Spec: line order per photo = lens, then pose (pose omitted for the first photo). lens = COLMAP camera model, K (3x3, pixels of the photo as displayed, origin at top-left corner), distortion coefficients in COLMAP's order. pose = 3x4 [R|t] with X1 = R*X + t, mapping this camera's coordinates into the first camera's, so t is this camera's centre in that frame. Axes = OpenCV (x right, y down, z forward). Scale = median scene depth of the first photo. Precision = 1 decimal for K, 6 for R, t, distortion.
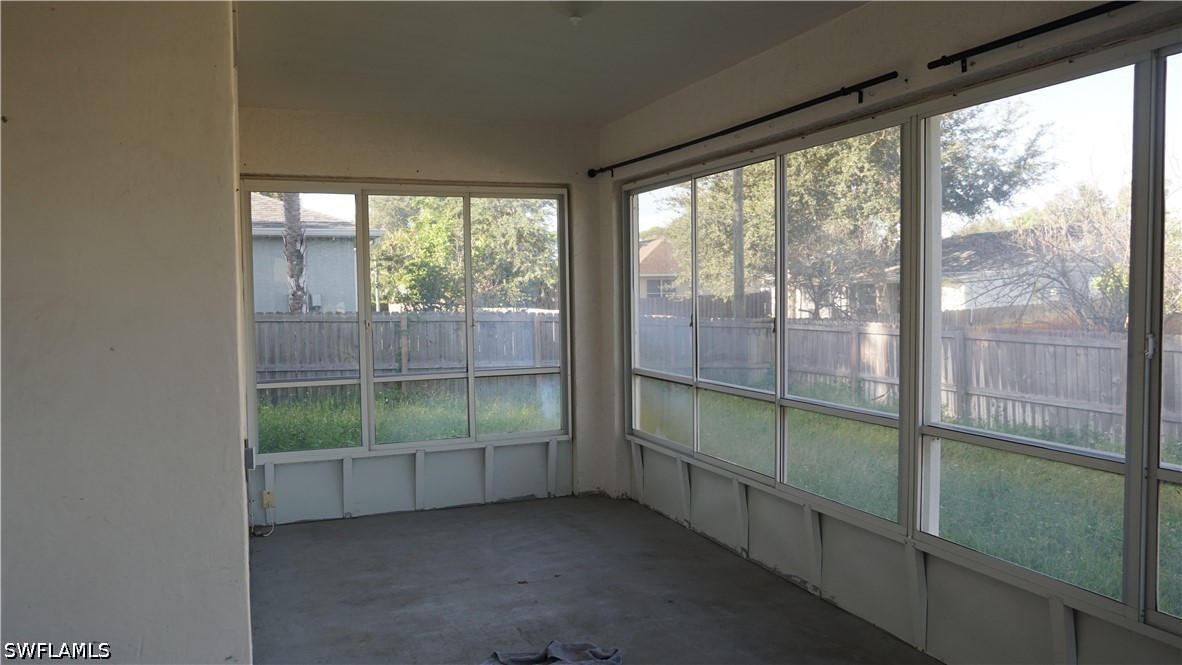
lens RADIAL K [[893.7, 0, 591.0], [0, 893.7, 332.5], [0, 0, 1]] dist [-0.048001, 0.087235]
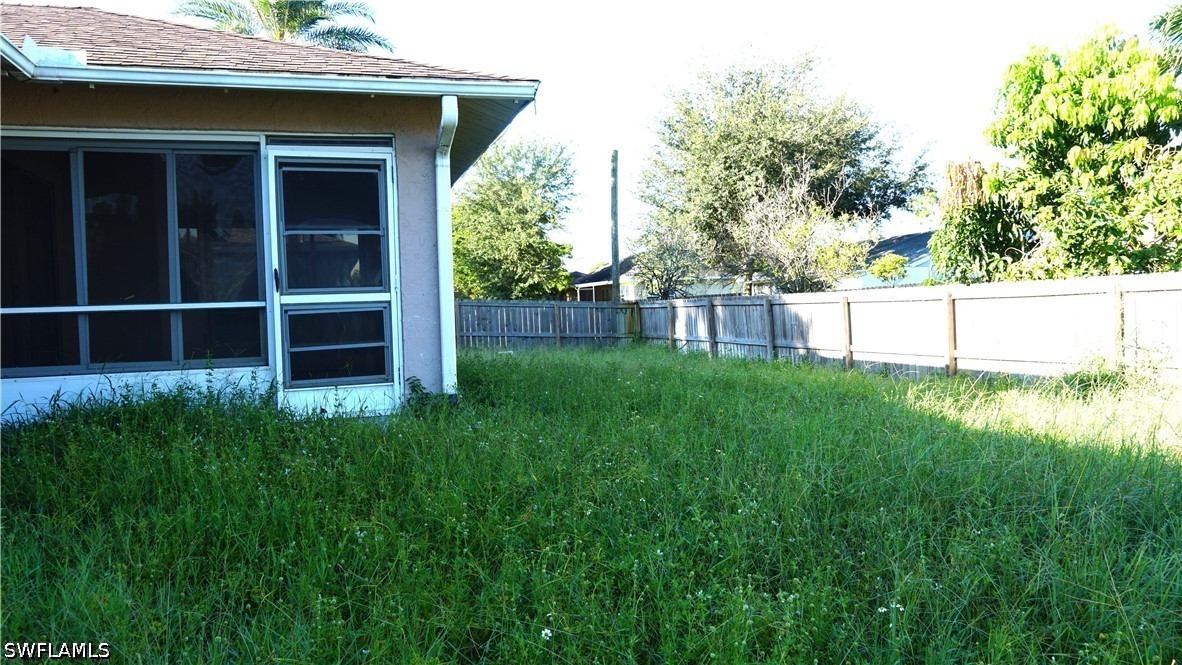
lens RADIAL K [[893.7, 0, 591.0], [0, 893.7, 332.5], [0, 0, 1]] dist [-0.048001, 0.087235]
pose [[0.996272, -0.020831, -0.083718, 0.249434], [0.019594, 0.999687, -0.015566, 0.052617], [0.084017, 0.013868, 0.996368, -0.378507]]
